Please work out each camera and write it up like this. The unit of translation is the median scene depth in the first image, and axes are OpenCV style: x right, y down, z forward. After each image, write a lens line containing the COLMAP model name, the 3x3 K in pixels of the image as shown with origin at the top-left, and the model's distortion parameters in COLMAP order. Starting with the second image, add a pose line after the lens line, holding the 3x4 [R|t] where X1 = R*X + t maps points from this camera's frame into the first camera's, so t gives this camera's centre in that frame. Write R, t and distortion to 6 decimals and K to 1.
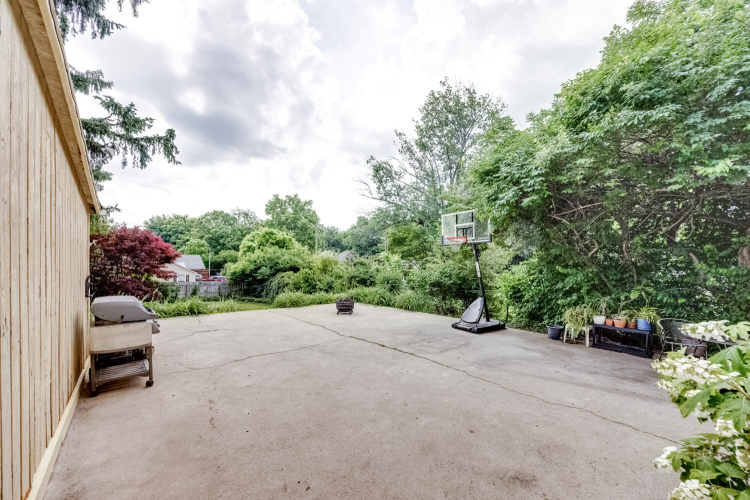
lens RADIAL K [[299.3, 0, 376.0], [0, 299.3, 262.2], [0, 0, 1]] dist [-0.009930, 0.001011]
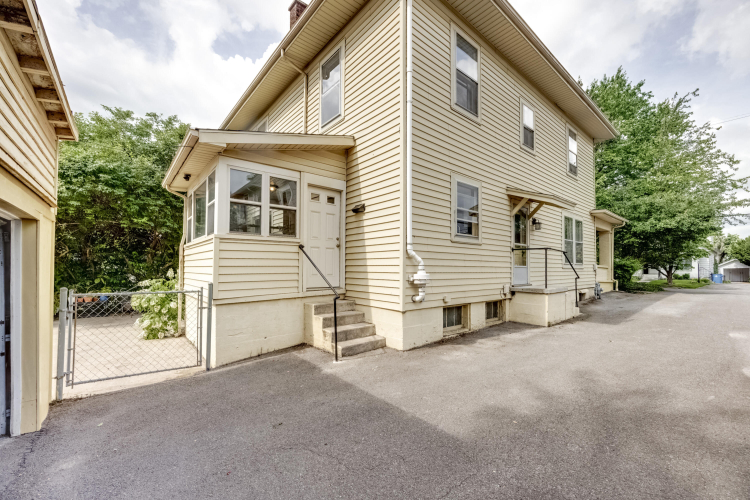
lens RADIAL K [[299.3, 0, 376.4], [0, 299.3, 256.0], [0, 0, 1]] dist [-0.009930, 0.001011]
pose [[0.001637, -0.006950, 0.999975, -0.971614], [0.004253, 0.999967, 0.006943, -0.043246], [-0.999990, 0.004242, 0.001667, -0.706335]]
